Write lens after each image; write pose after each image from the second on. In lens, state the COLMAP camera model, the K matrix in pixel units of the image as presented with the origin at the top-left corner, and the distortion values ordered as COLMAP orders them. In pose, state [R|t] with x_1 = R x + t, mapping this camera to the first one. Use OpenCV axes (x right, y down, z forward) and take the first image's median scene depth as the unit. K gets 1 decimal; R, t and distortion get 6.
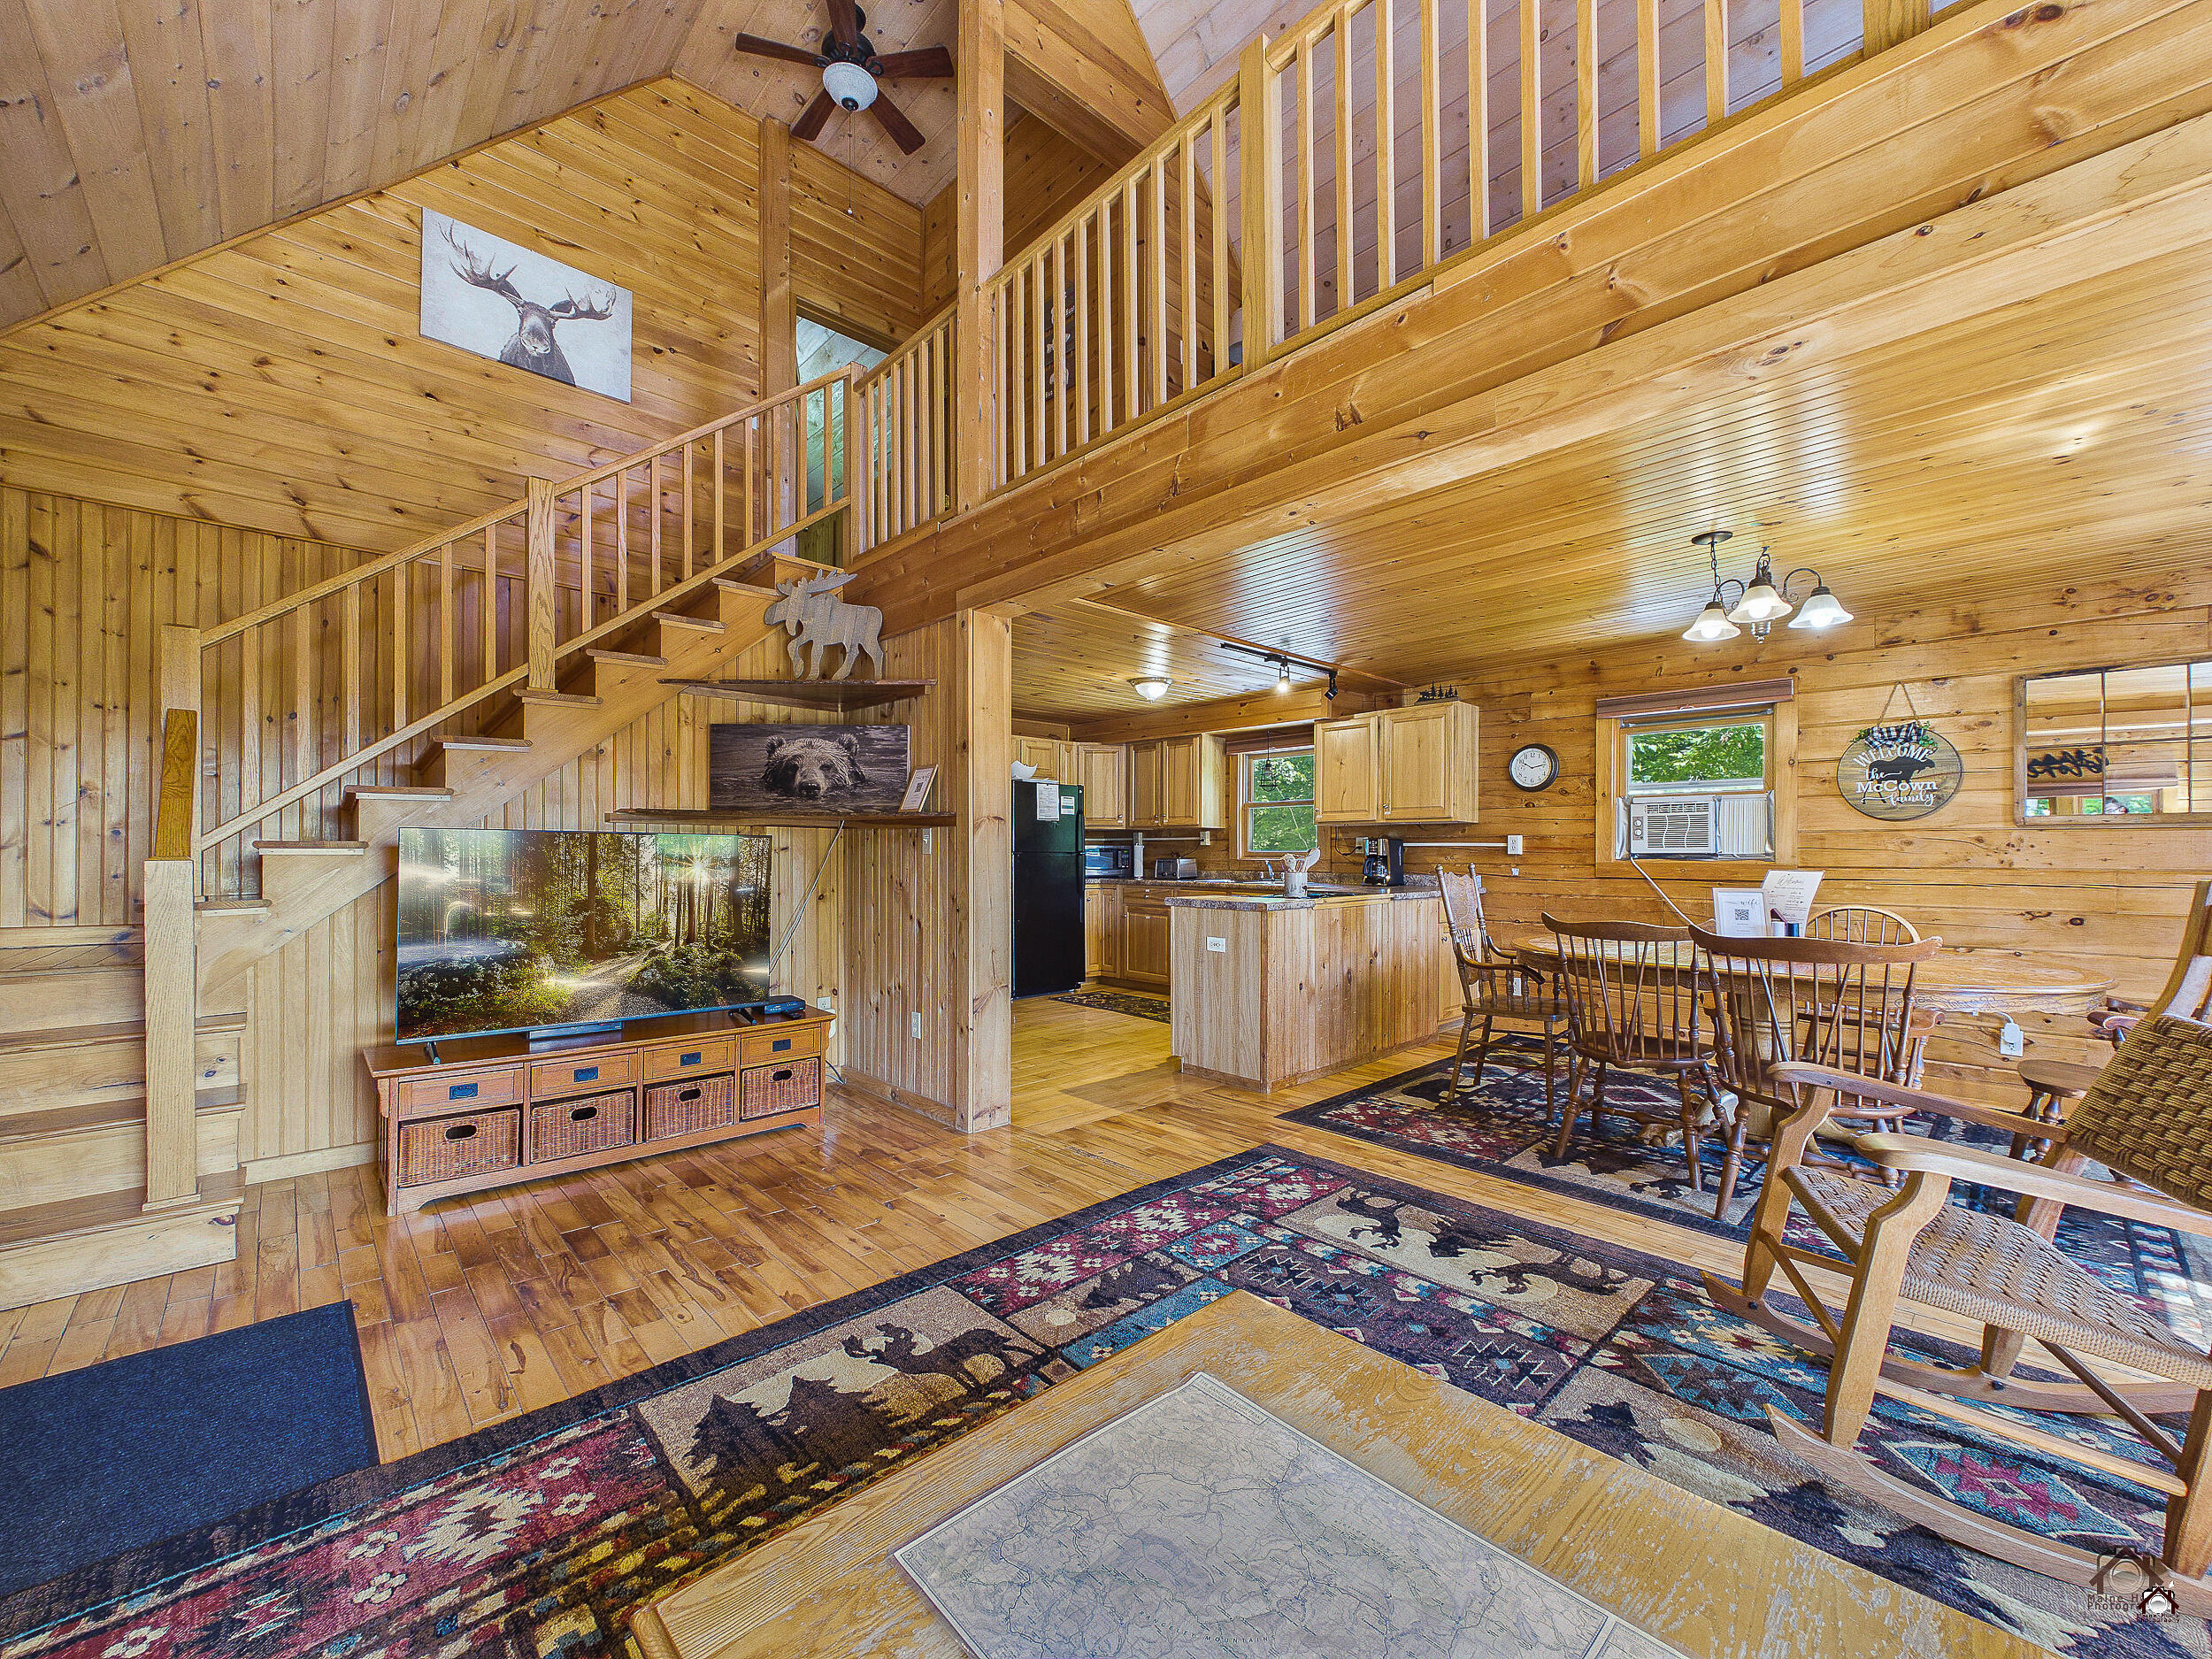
lens RADIAL K [[887.0, 0, 1112.9], [0, 887.0, 846.7], [0, 0, 1]] dist [-0.000017, -0.000001]
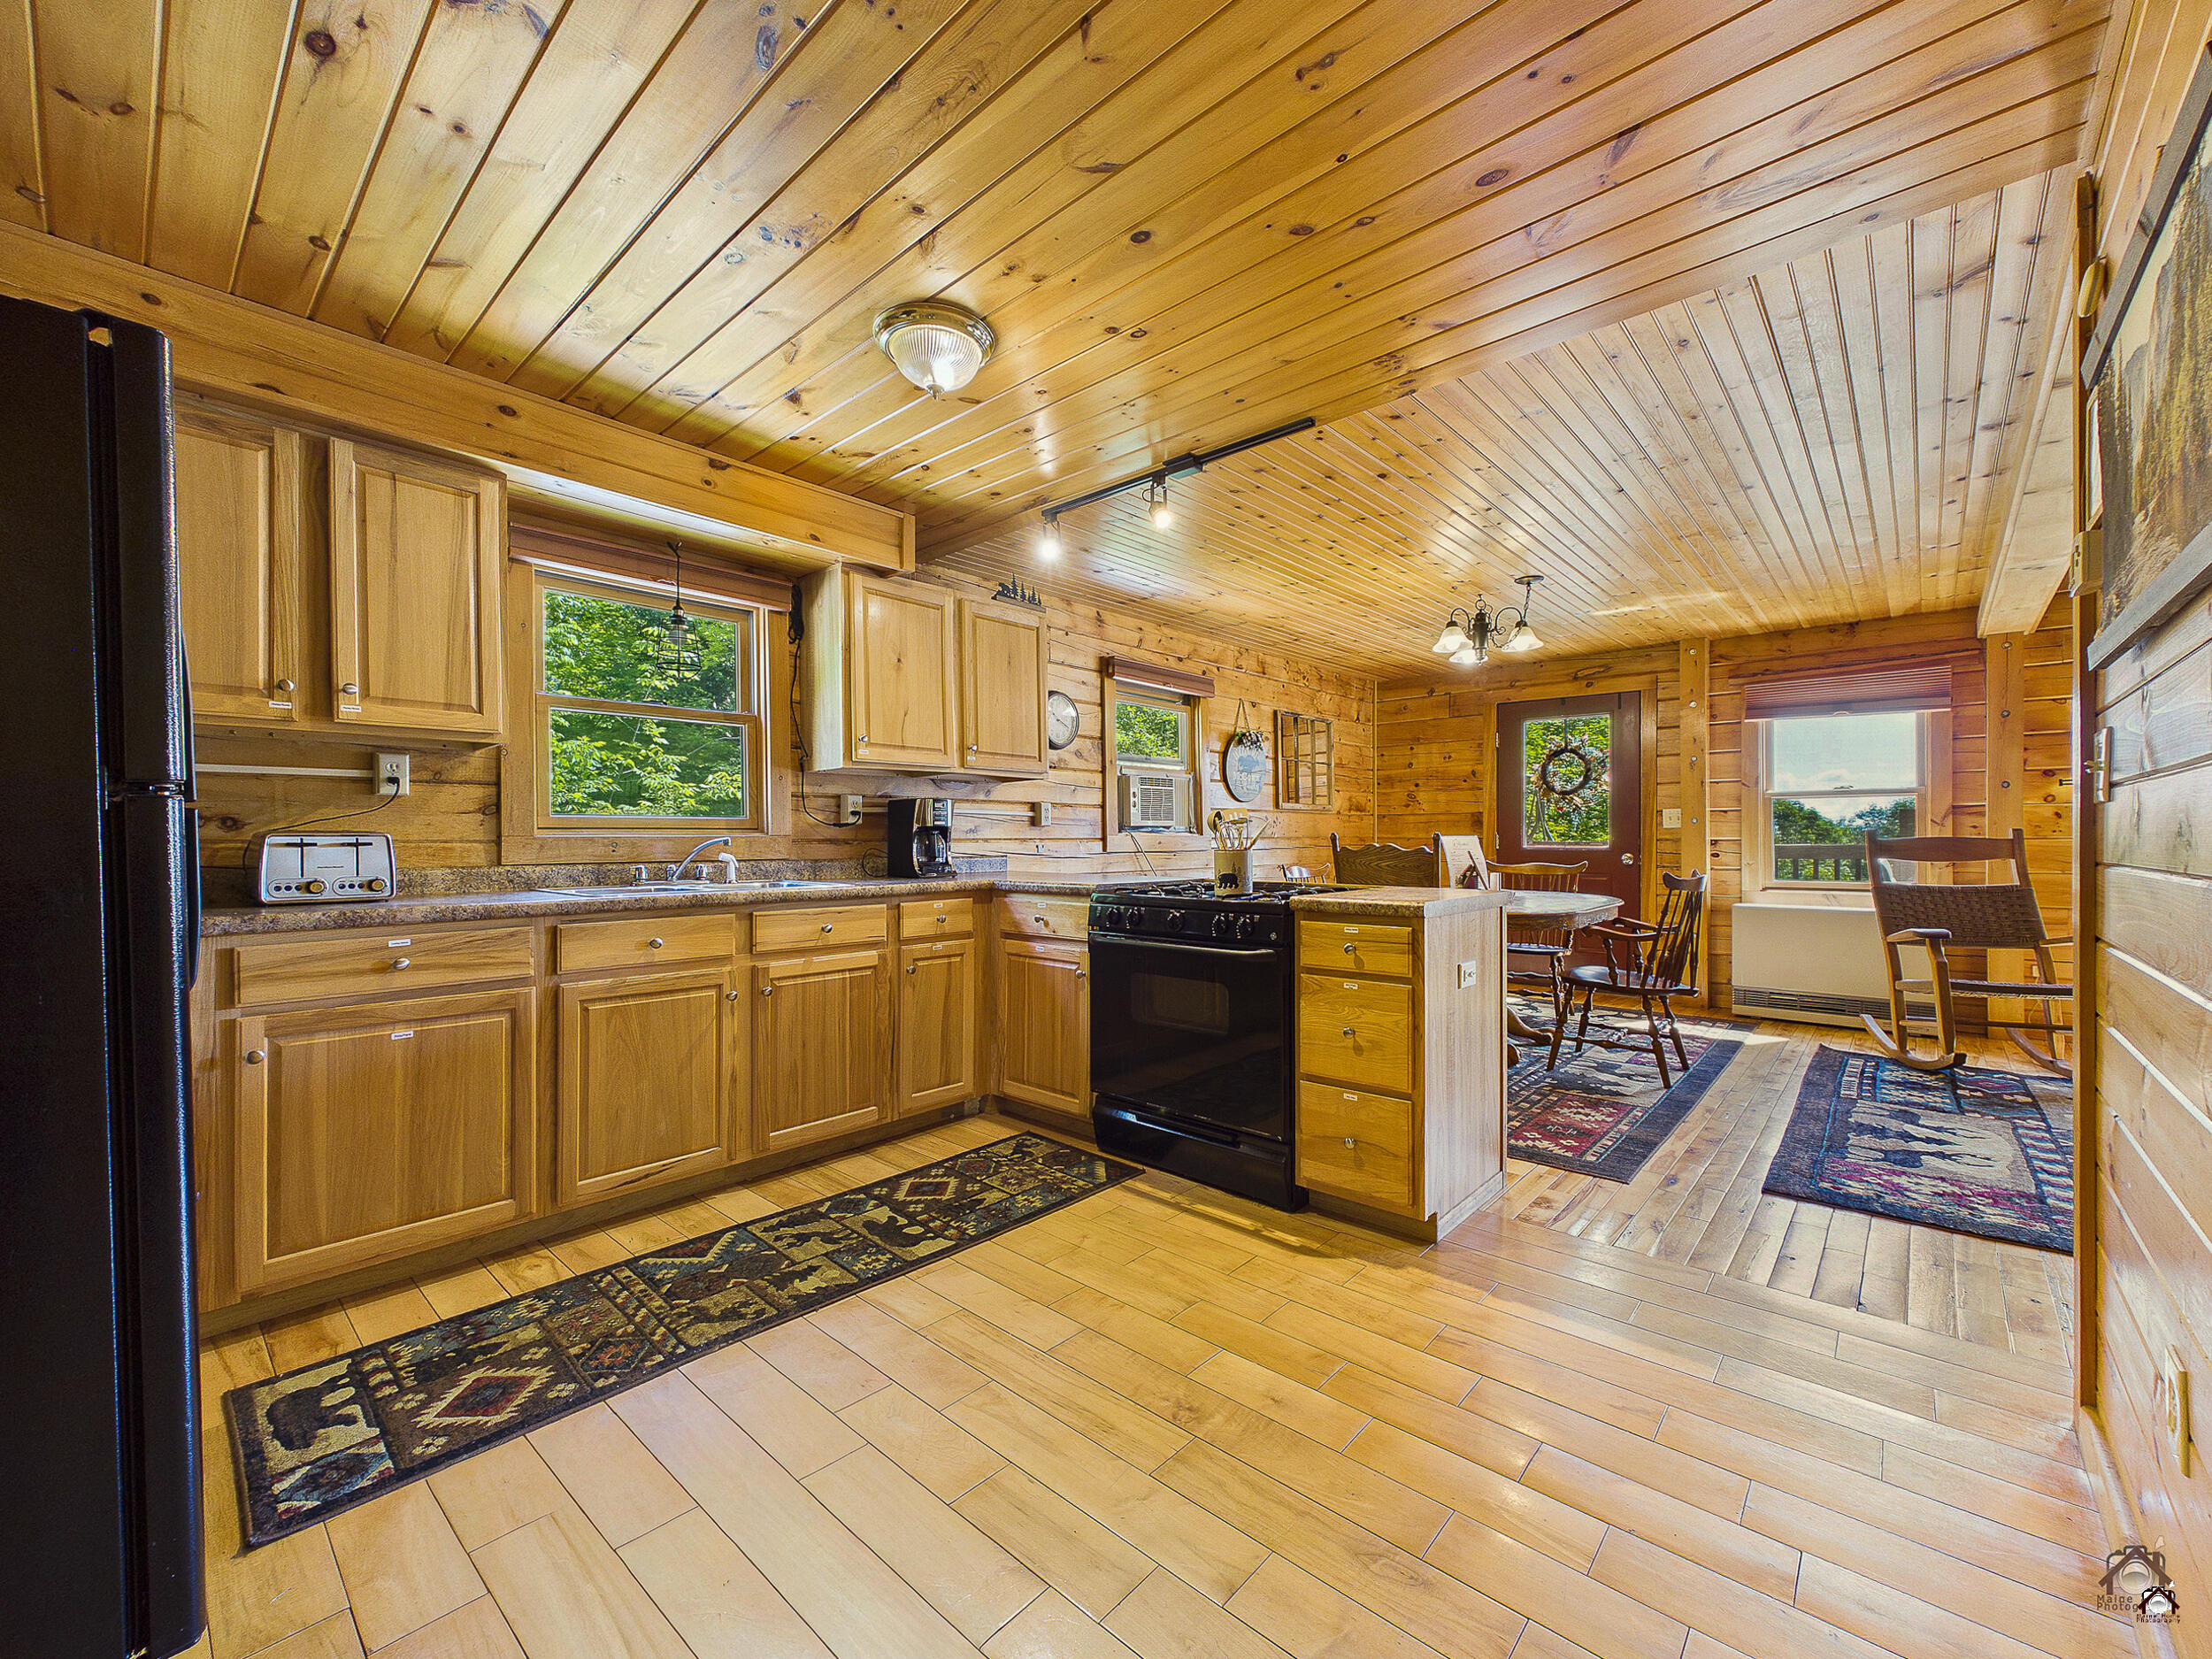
lens RADIAL K [[887.0, 0, 1100.3], [0, 887.0, 843.9], [0, 0, 1]] dist [-0.000017, -0.000001]
pose [[-0.075912, -0.007253, 0.997088, -0.531602], [-0.001621, 0.999973, 0.007150, 0.029170], [-0.997113, -0.001074, -0.075922, 1.592087]]
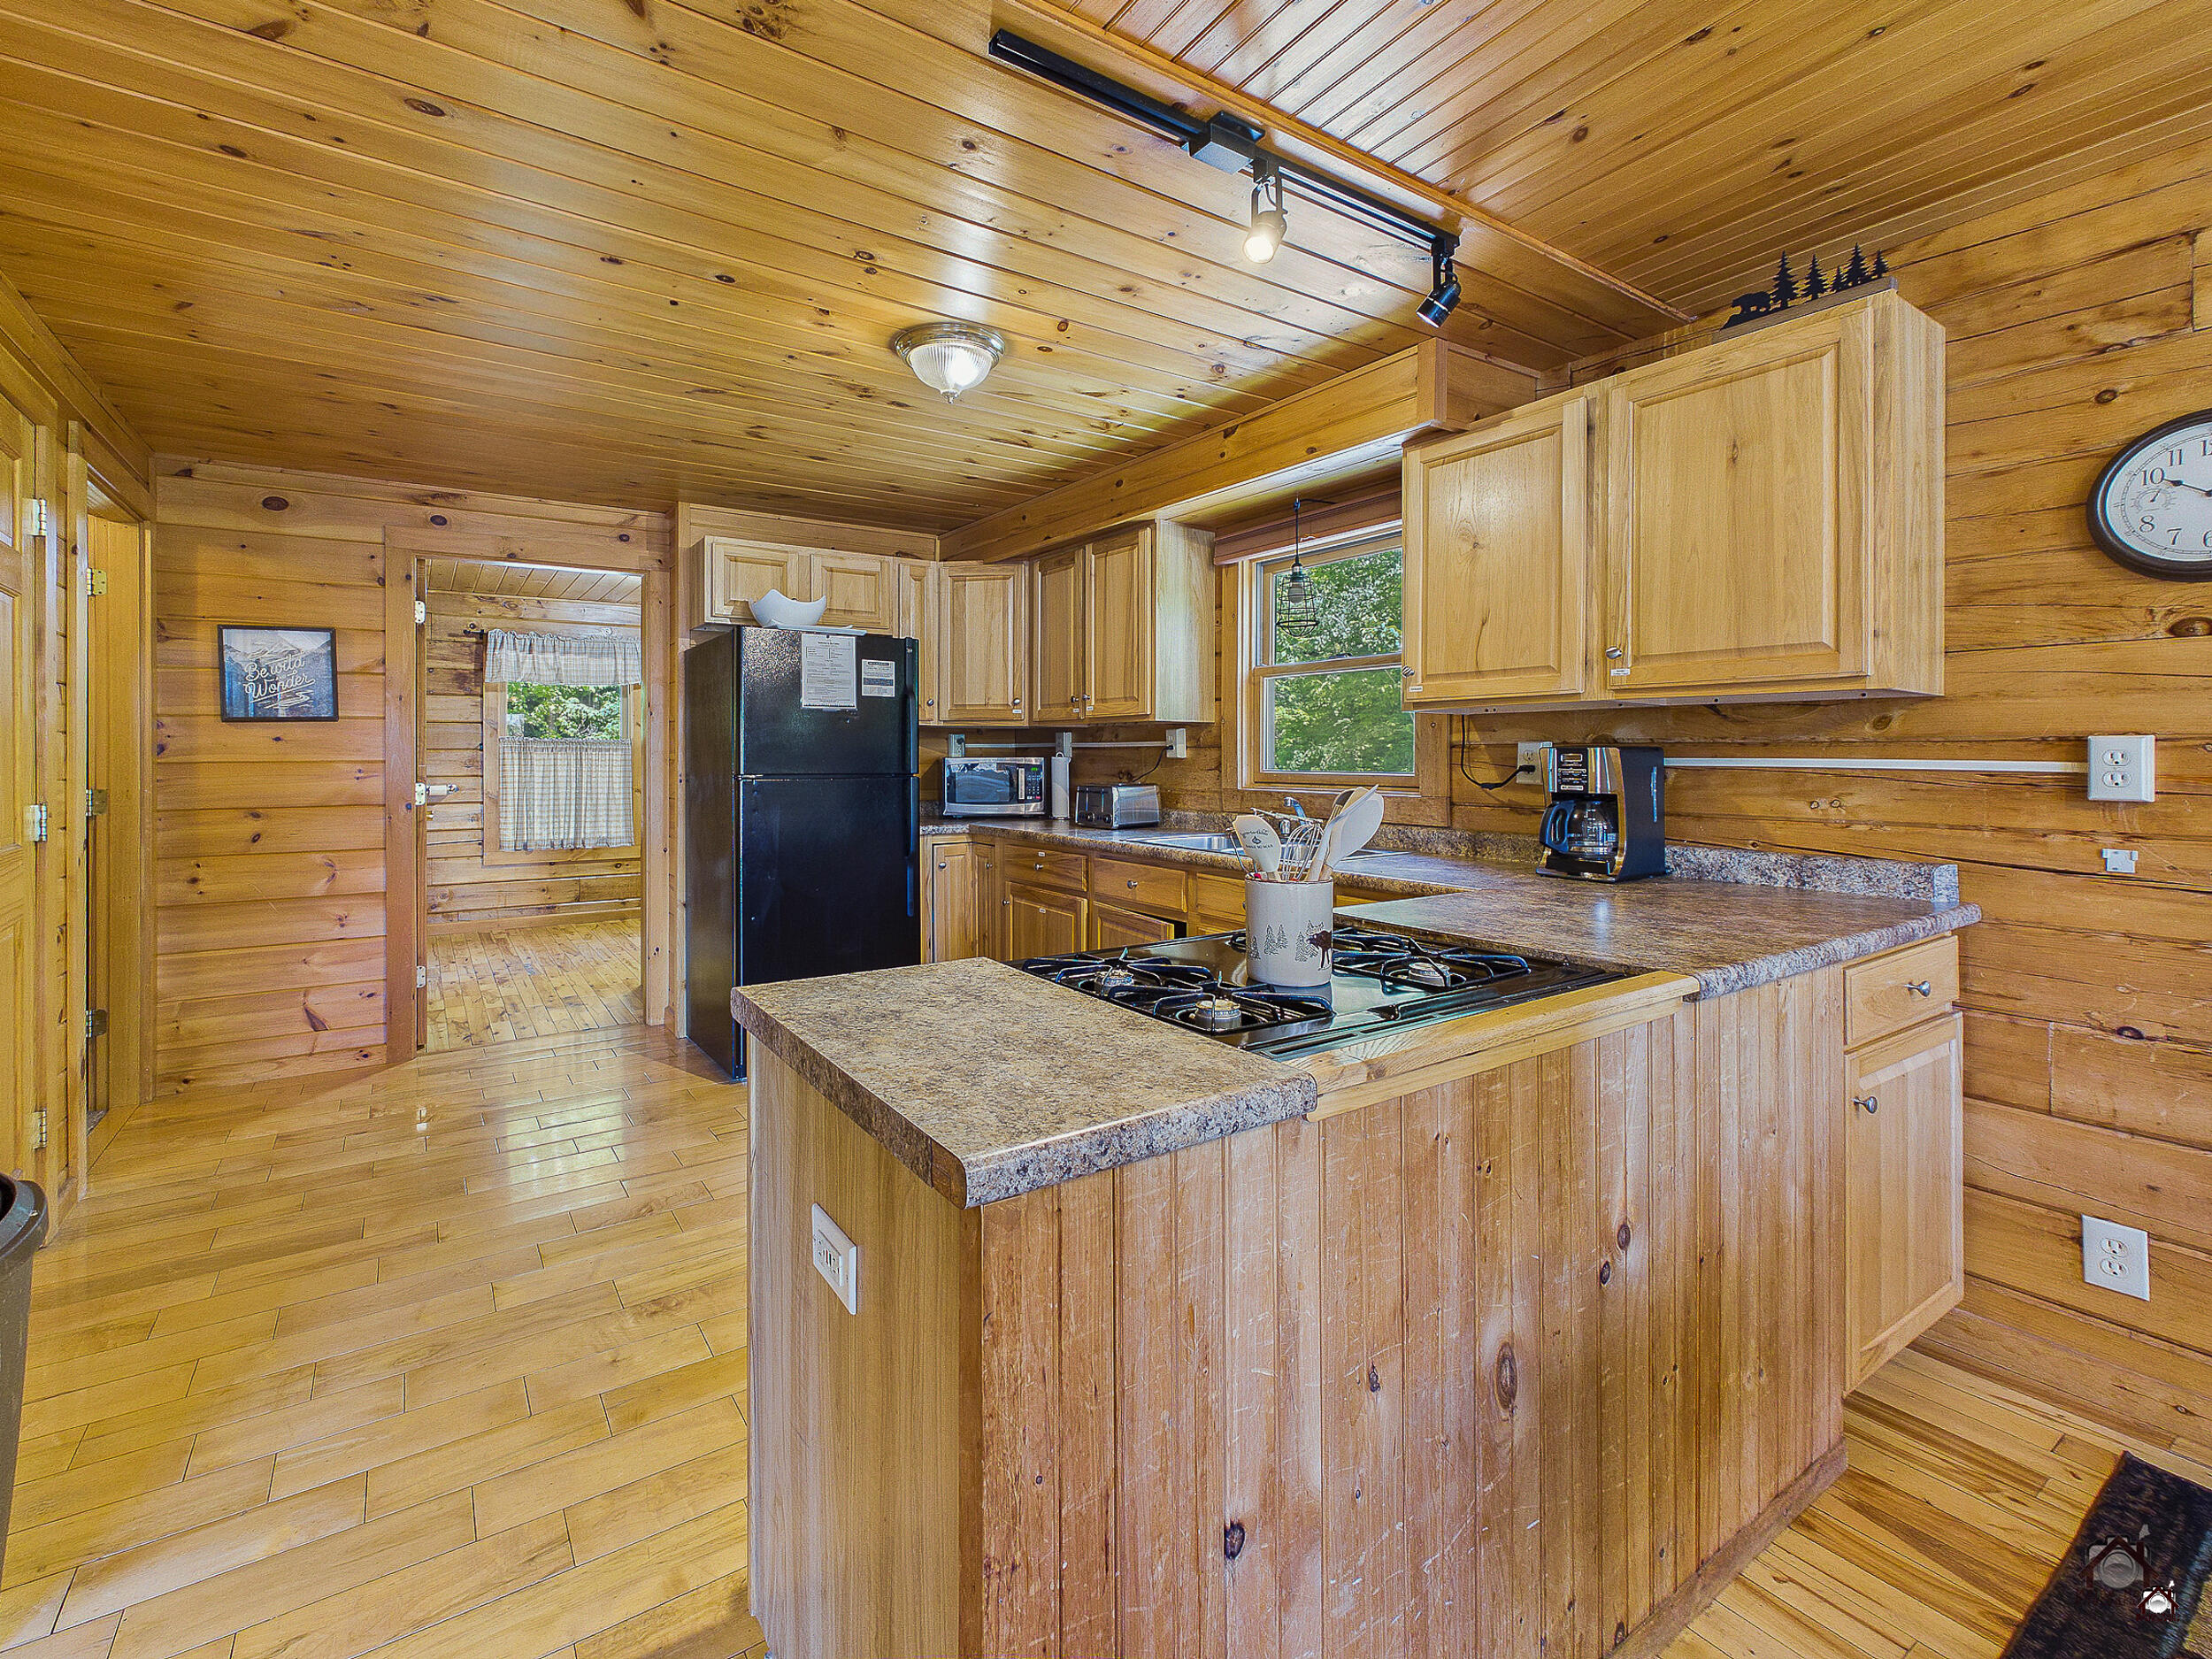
lens RADIAL K [[970.6, 0, 1017.0], [0, 970.6, 750.1], [0, 0, 1]] dist [0.000363, -0.000320]
pose [[0.980520, -0.002182, -0.196405, 0.257411], [0.002616, 0.999995, 0.001951, -0.015166], [0.196400, -0.002427, 0.980521, 0.977266]]
